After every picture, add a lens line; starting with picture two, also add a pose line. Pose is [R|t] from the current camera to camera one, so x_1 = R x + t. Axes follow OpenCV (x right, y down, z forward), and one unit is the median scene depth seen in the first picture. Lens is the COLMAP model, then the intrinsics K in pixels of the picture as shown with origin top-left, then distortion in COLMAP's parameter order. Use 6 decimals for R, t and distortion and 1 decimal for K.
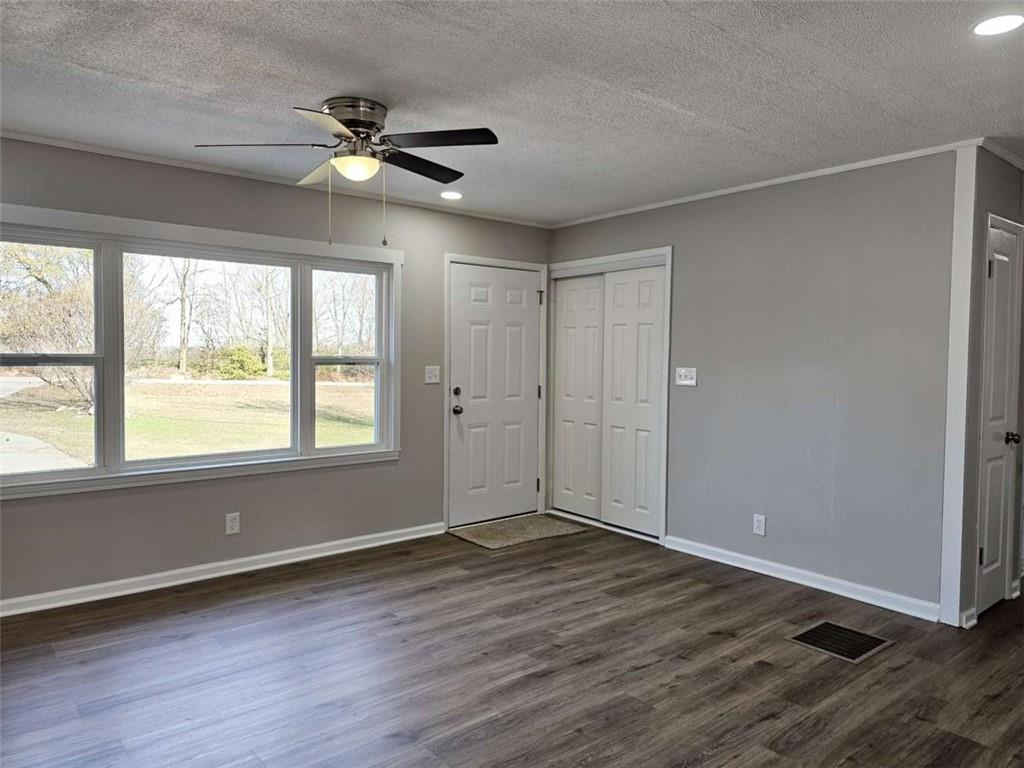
lens RADIAL K [[699.2, 0, 512.9], [0, 699.2, 376.7], [0, 0, 1]] dist [0.085235, -0.044309]
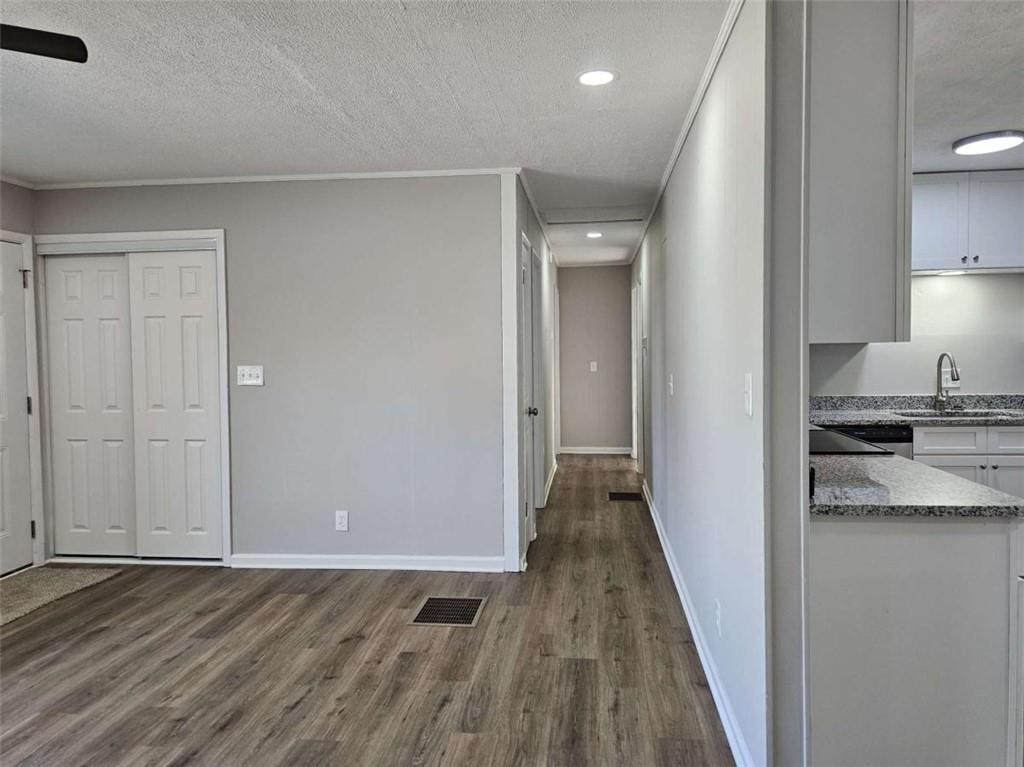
lens RADIAL K [[699.2, 0, 512.7], [0, 699.2, 376.8], [0, 0, 1]] dist [0.085235, -0.044309]
pose [[0.734059, -0.043083, 0.677718, -0.163742], [0.042186, 0.998951, 0.017811, -0.000387], [-0.677774, 0.015515, 0.735106, 0.129624]]
